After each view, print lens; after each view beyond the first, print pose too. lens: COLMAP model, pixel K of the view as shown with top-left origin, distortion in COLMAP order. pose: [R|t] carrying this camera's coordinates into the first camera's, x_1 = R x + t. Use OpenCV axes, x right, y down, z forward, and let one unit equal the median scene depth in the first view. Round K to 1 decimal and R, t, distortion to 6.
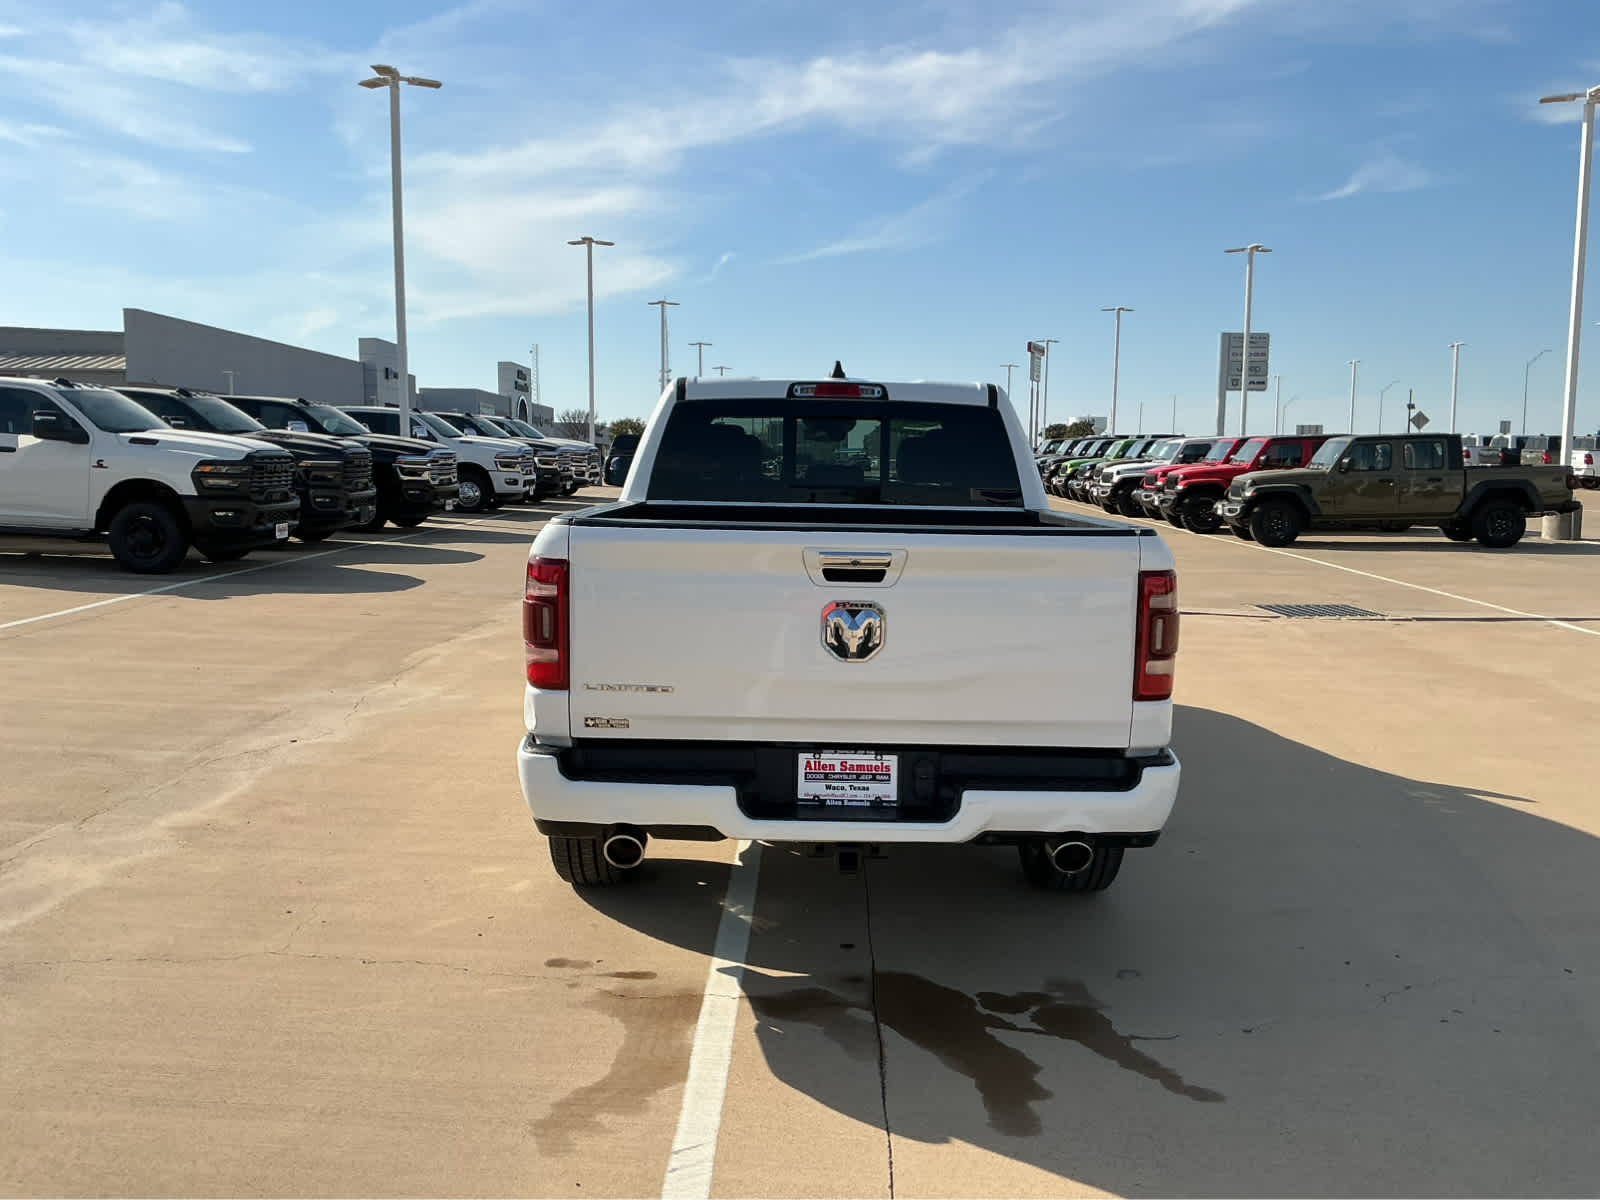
lens RADIAL K [[1328.2, 0, 802.8], [0, 1328.2, 594.5], [0, 0, 1]] dist [0.090740, -0.175613]
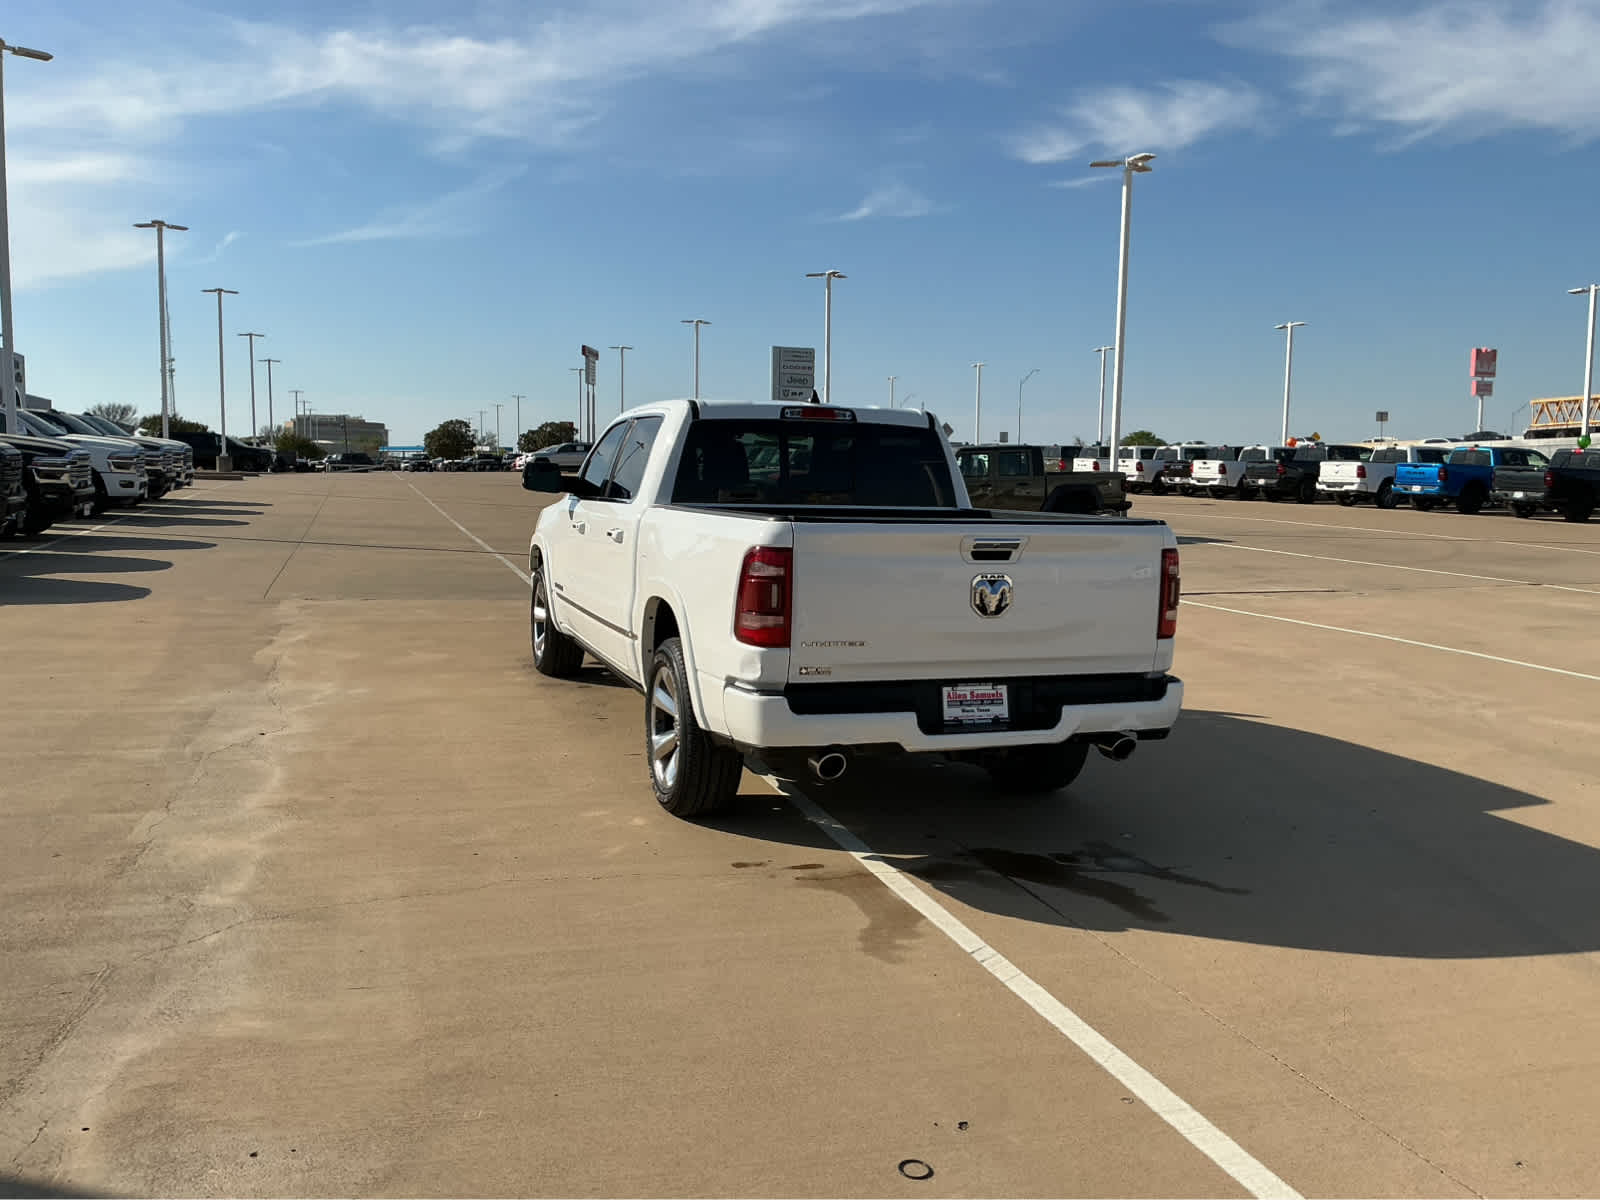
lens RADIAL K [[1328.2, 0, 802.8], [0, 1328.2, 594.5], [0, 0, 1]] dist [0.090740, -0.175613]
pose [[0.942461, -0.027444, 0.333187, -0.556517], [0.028050, 0.999602, 0.002993, 0.015164], [-0.333137, 0.006525, 0.942856, -0.226650]]
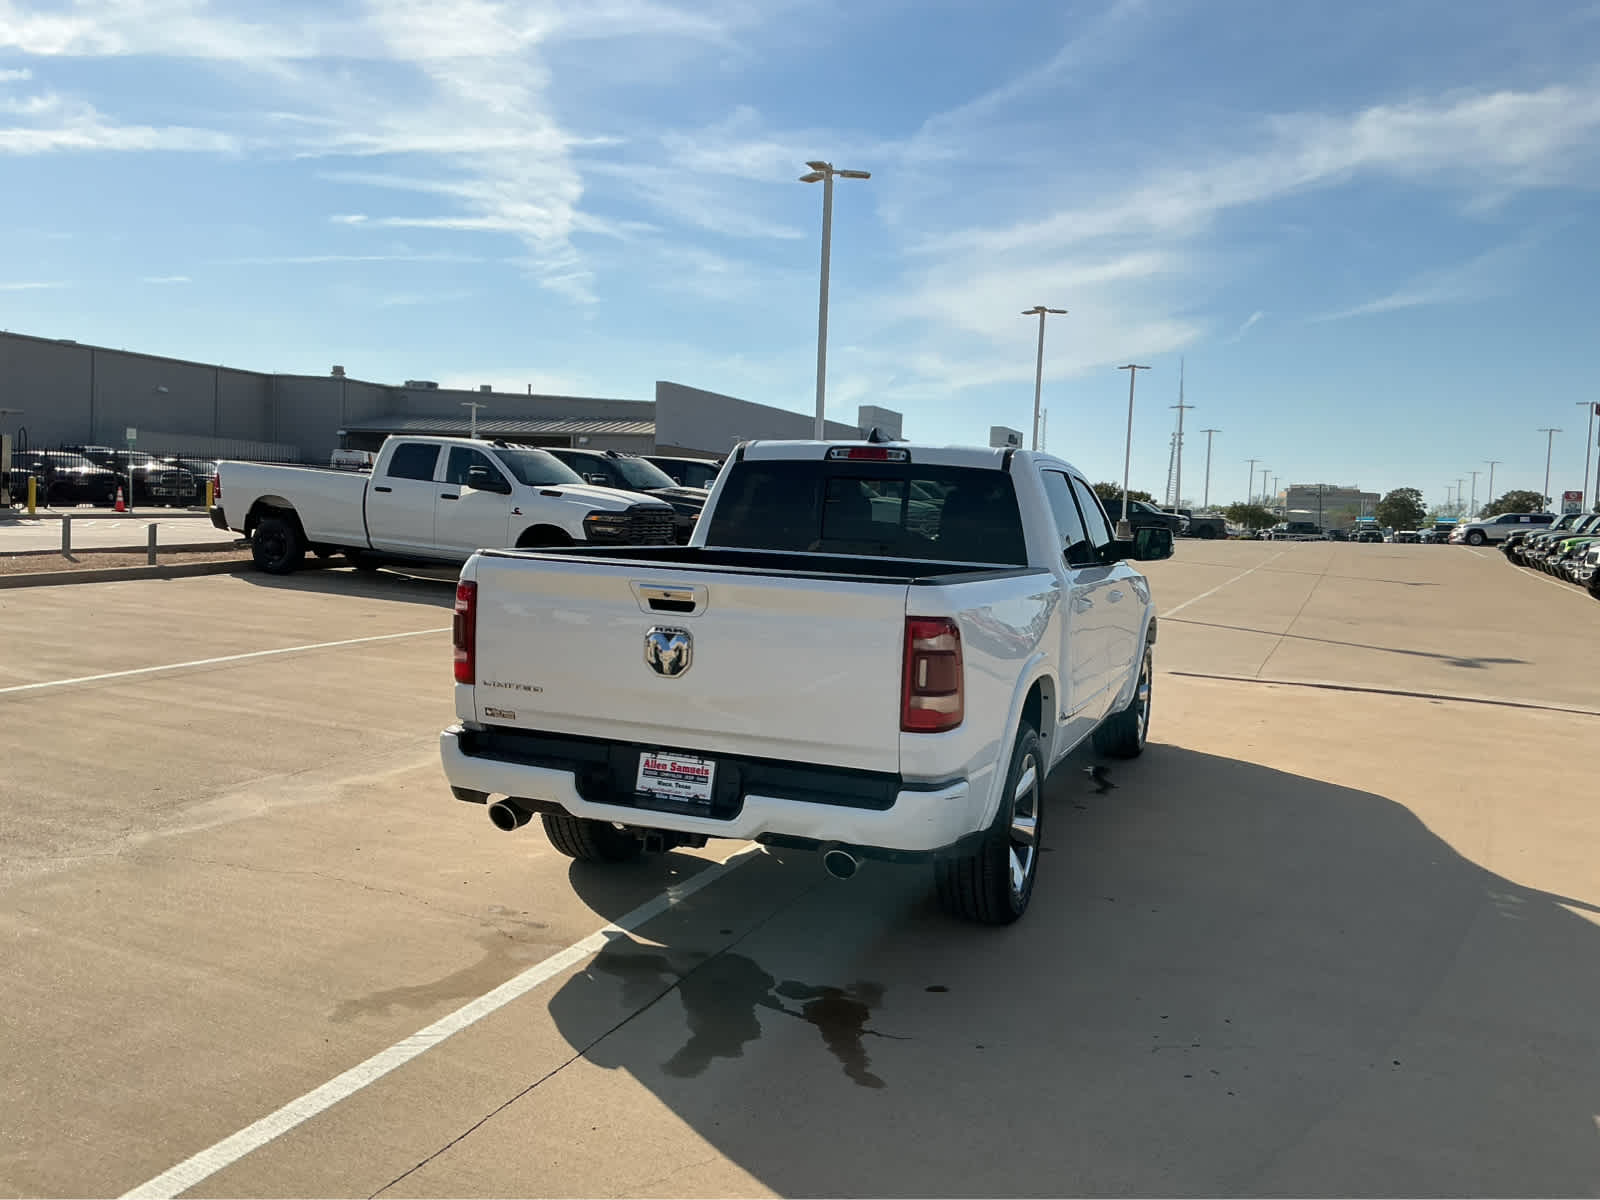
lens RADIAL K [[1328.2, 0, 802.8], [0, 1328.2, 594.5], [0, 0, 1]] dist [0.090740, -0.175613]
pose [[0.929558, 0.048762, -0.365438, 0.533162], [-0.065976, 0.997216, -0.034759, 0.008827], [0.362726, 0.056420, 0.930186, -0.069405]]
